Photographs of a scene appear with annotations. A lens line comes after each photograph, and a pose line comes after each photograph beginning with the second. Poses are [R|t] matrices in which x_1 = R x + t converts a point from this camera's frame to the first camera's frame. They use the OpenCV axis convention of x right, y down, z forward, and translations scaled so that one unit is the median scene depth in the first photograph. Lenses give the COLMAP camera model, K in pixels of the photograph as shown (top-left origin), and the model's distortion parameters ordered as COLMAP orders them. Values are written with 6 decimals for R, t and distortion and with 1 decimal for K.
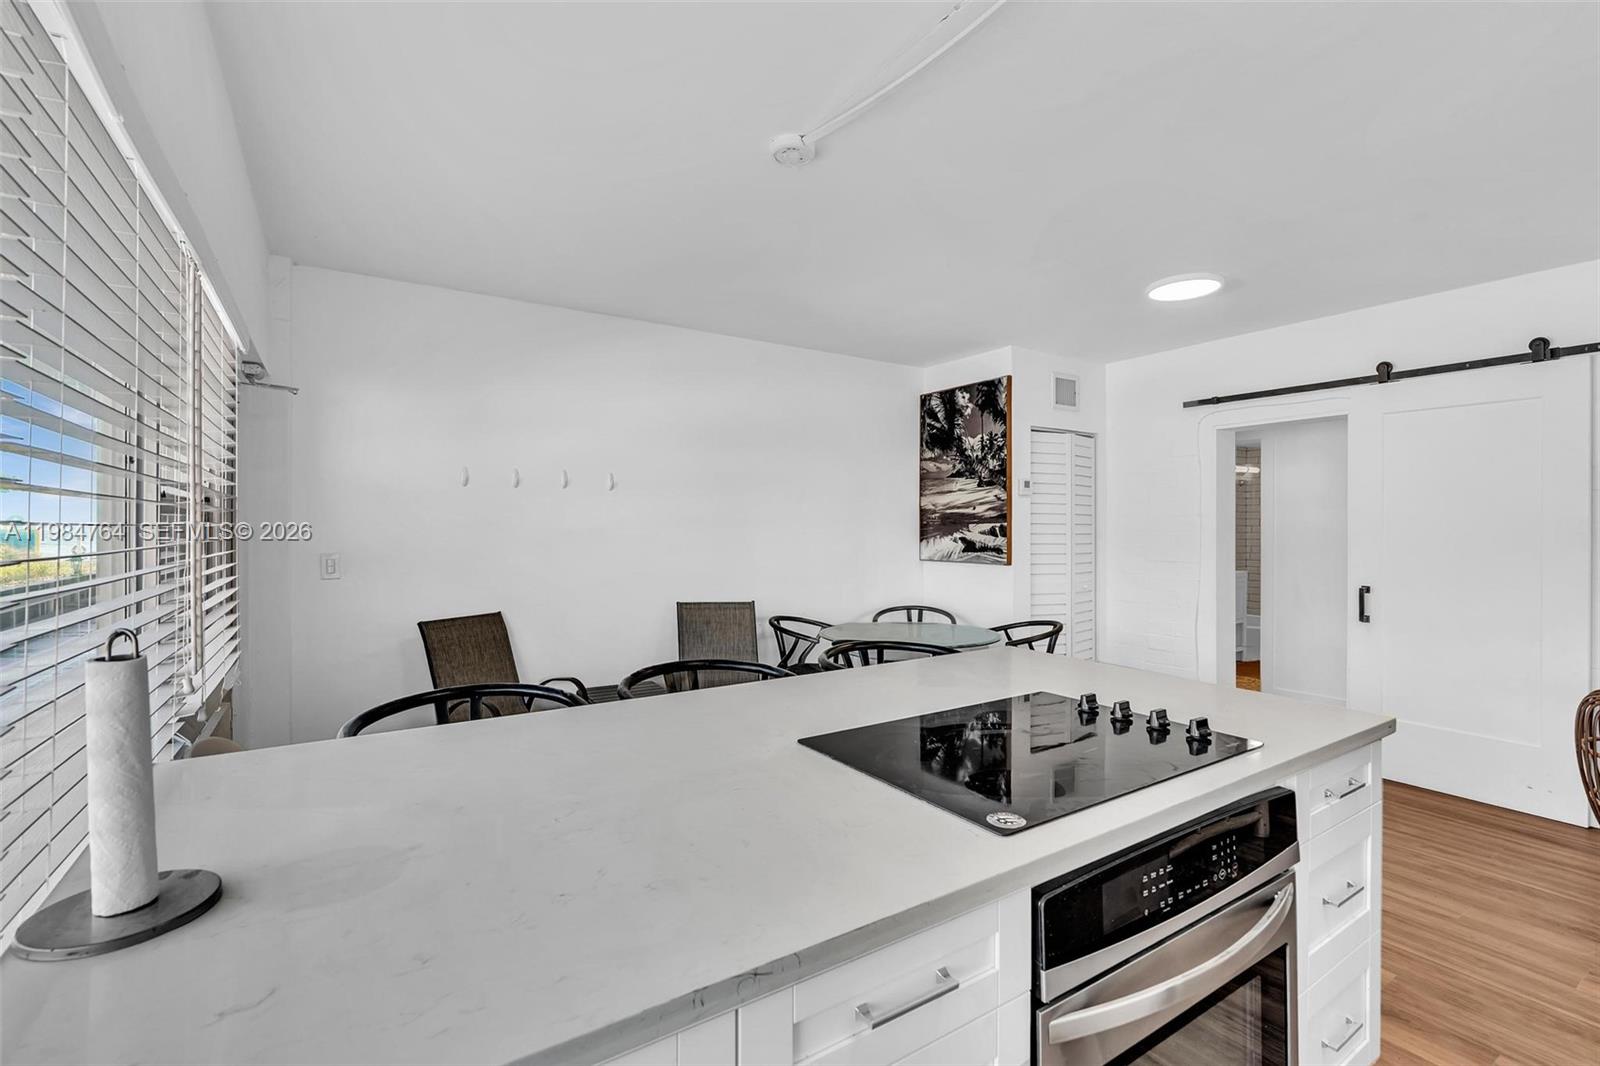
lens RADIAL K [[722.0, 0, 803.4], [0, 722.0, 523.7], [0, 0, 1]] dist [-0.002520, 0.000771]
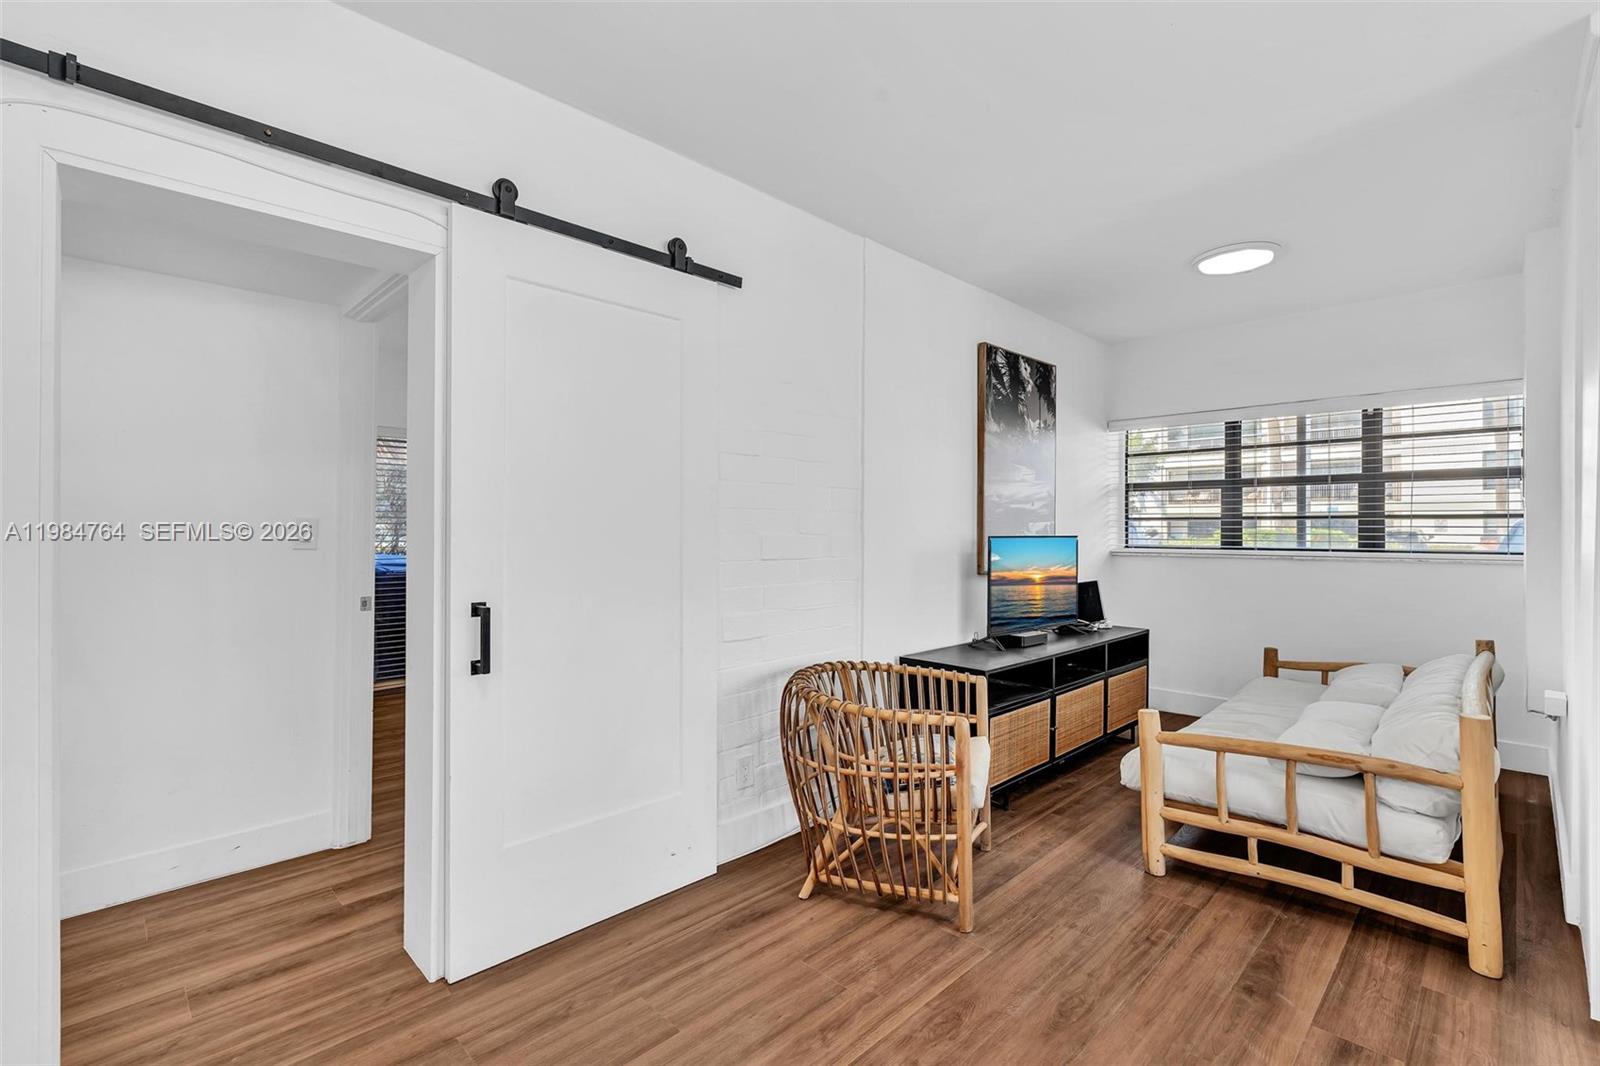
lens RADIAL K [[718.3, 0, 804.1], [0, 718.3, 529.5], [0, 0, 1]] dist [0.000368, 0.000556]
pose [[-0.201542, -0.000059, 0.979480, 0.190248], [-0.004773, 0.999988, -0.000921, 0.027271], [-0.979468, -0.004860, -0.201539, 0.703370]]
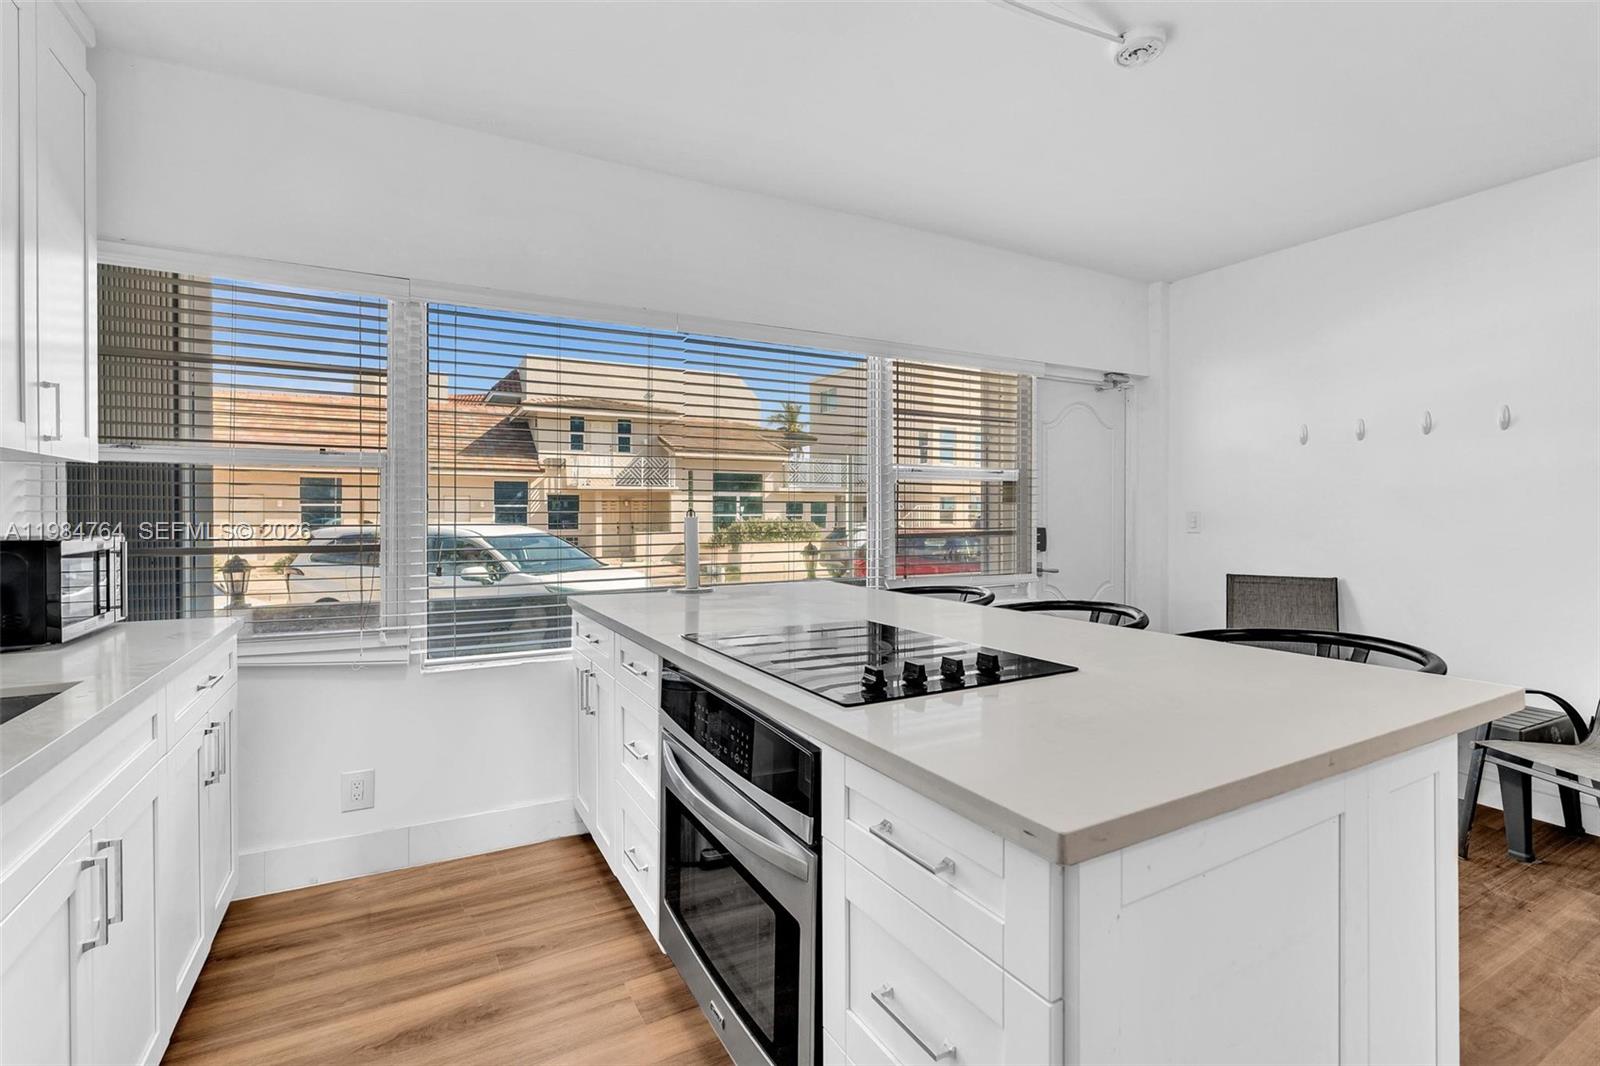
lens RADIAL K [[734.3, 0, 798.3], [0, 734.3, 513.8], [0, 0, 1]] dist [-0.001384, 0.000704]
pose [[-0.081611, 0.002571, -0.996661, 0.431557], [0.003434, 0.999991, 0.002299, 0.027982], [0.996658, -0.003235, -0.081620, 0.303706]]
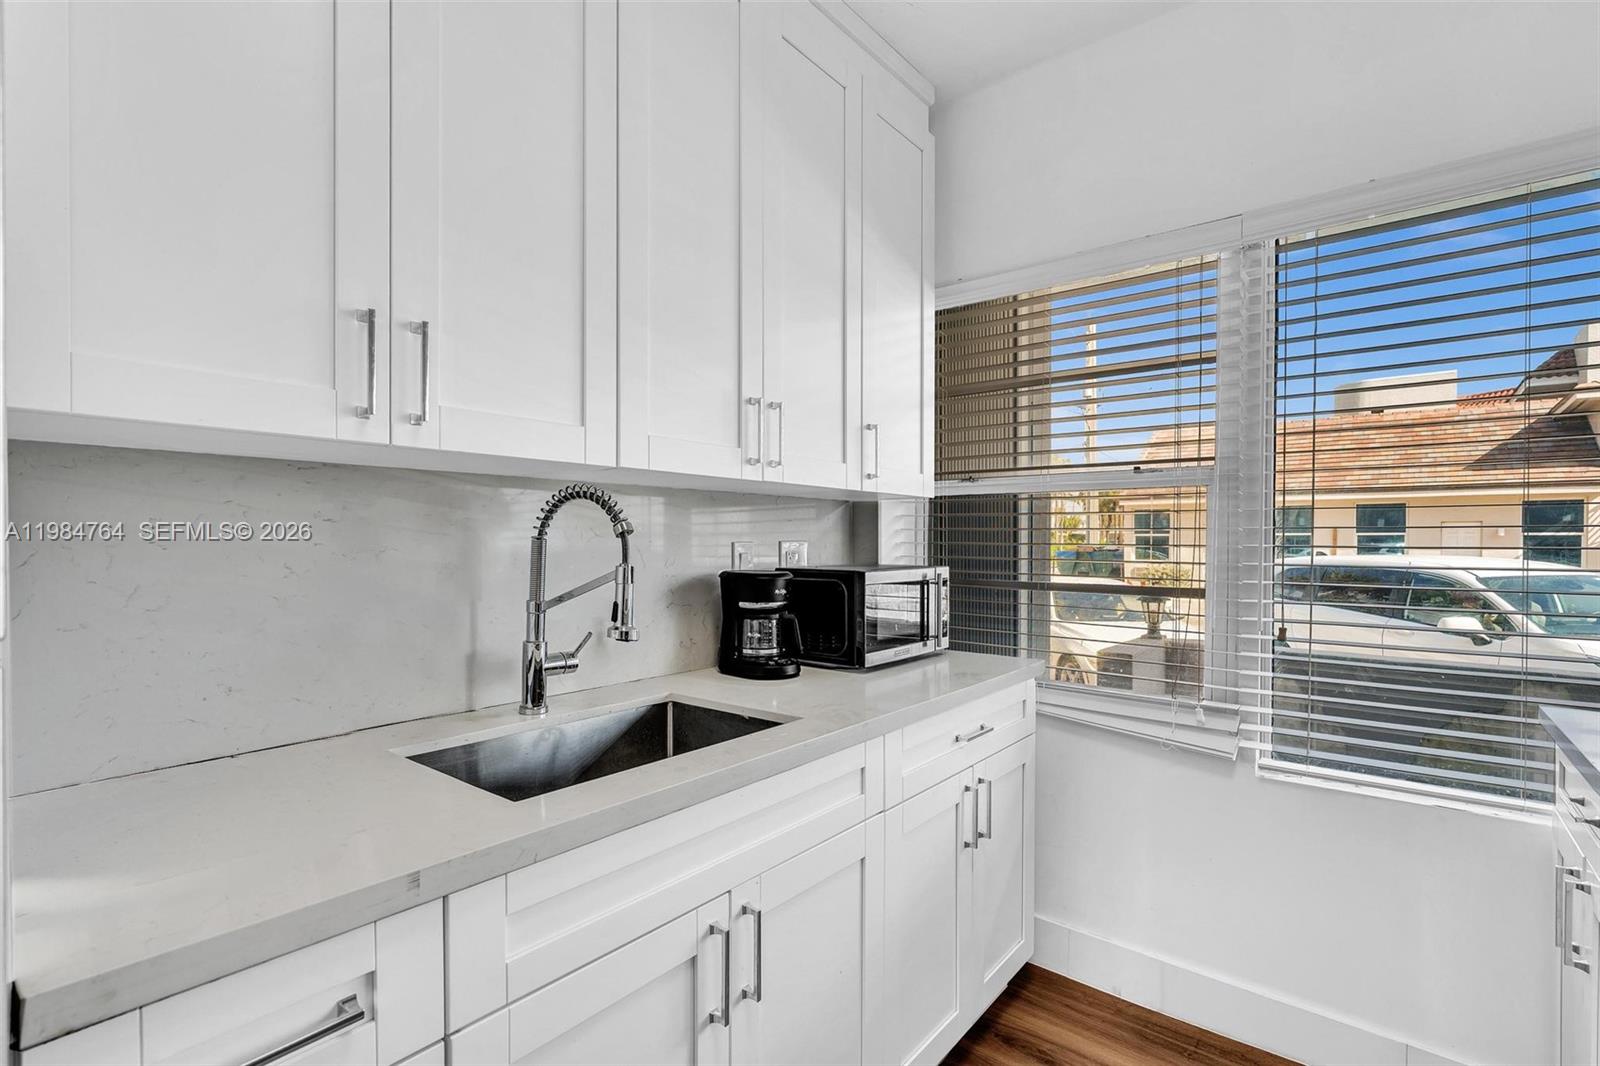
lens RADIAL K [[740.1, 0, 803.3], [0, 740.1, 550.0], [0, 0, 1]] dist [-0.003535, -0.000224]
pose [[-0.951183, 0.001992, -0.308622, 0.261548], [-0.001067, 0.999952, 0.009745, 0.025814], [0.308627, 0.009598, -0.951135, 0.272086]]
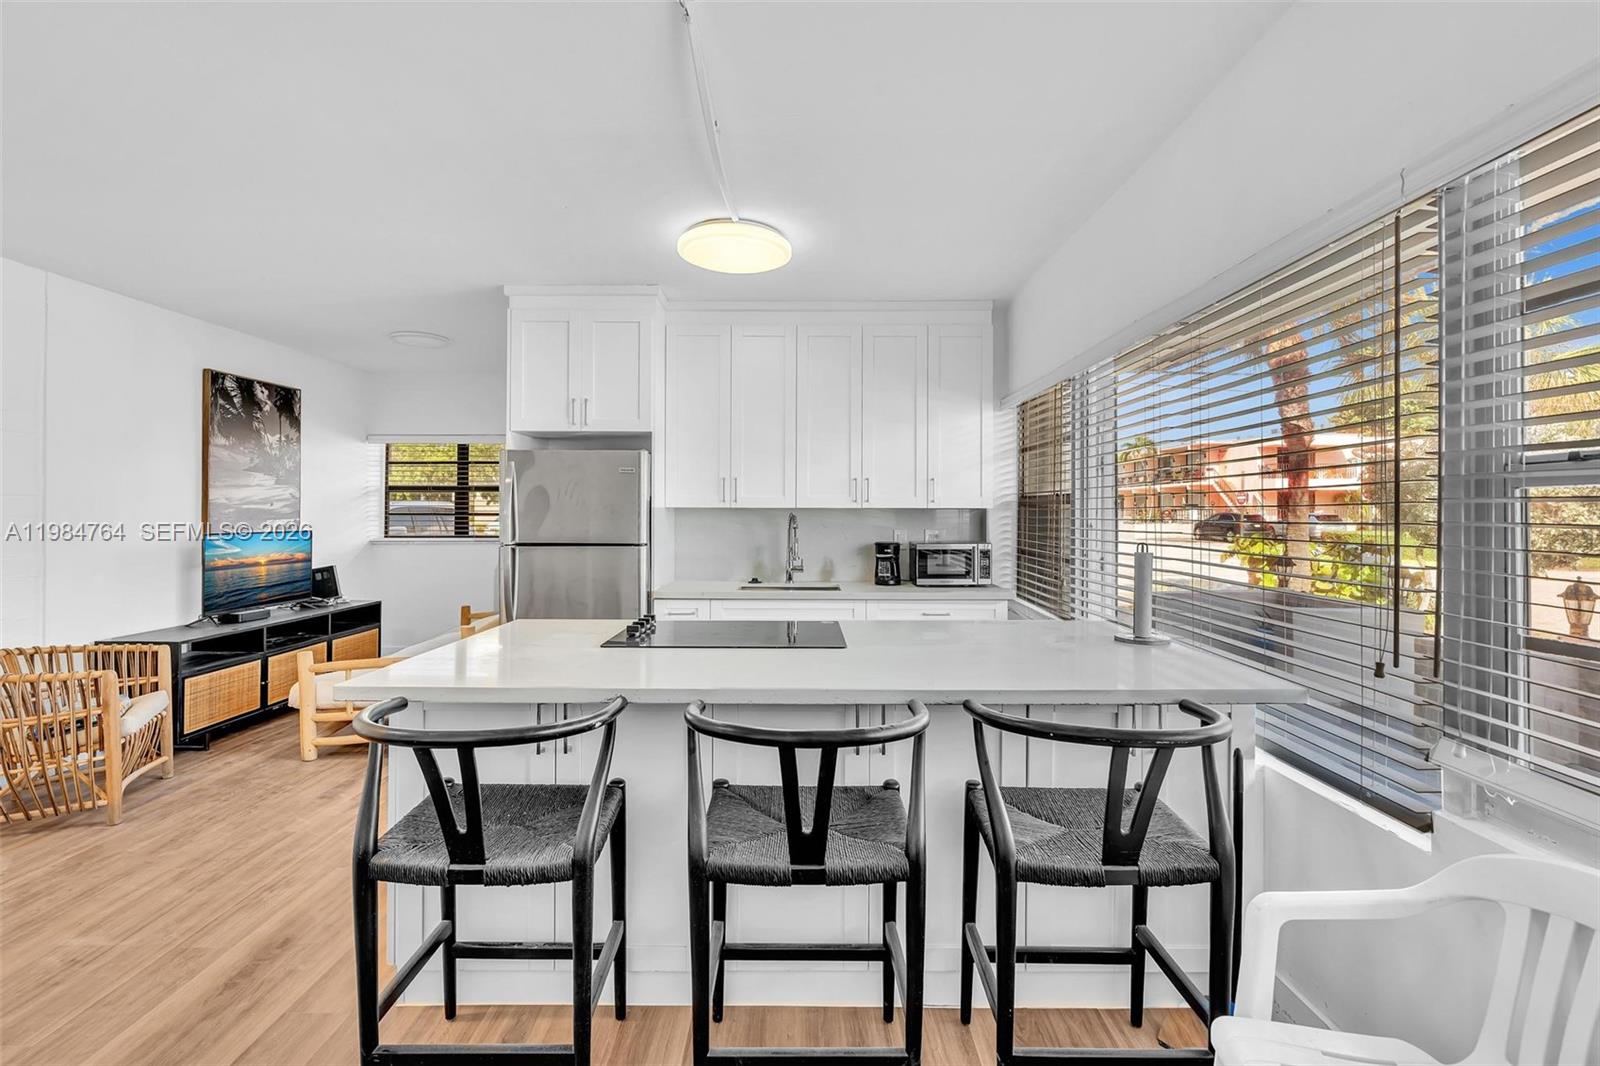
lens RADIAL K [[724.4, 0, 797.3], [0, 724.4, 512.0], [0, 0, 1]] dist [-0.000169, 0.000624]
pose [[-0.831037, 0.000007, 0.556217, -0.234420], [-0.002311, 0.999991, -0.003464, 0.007295], [-0.556212, -0.004164, -0.831030, 0.707513]]
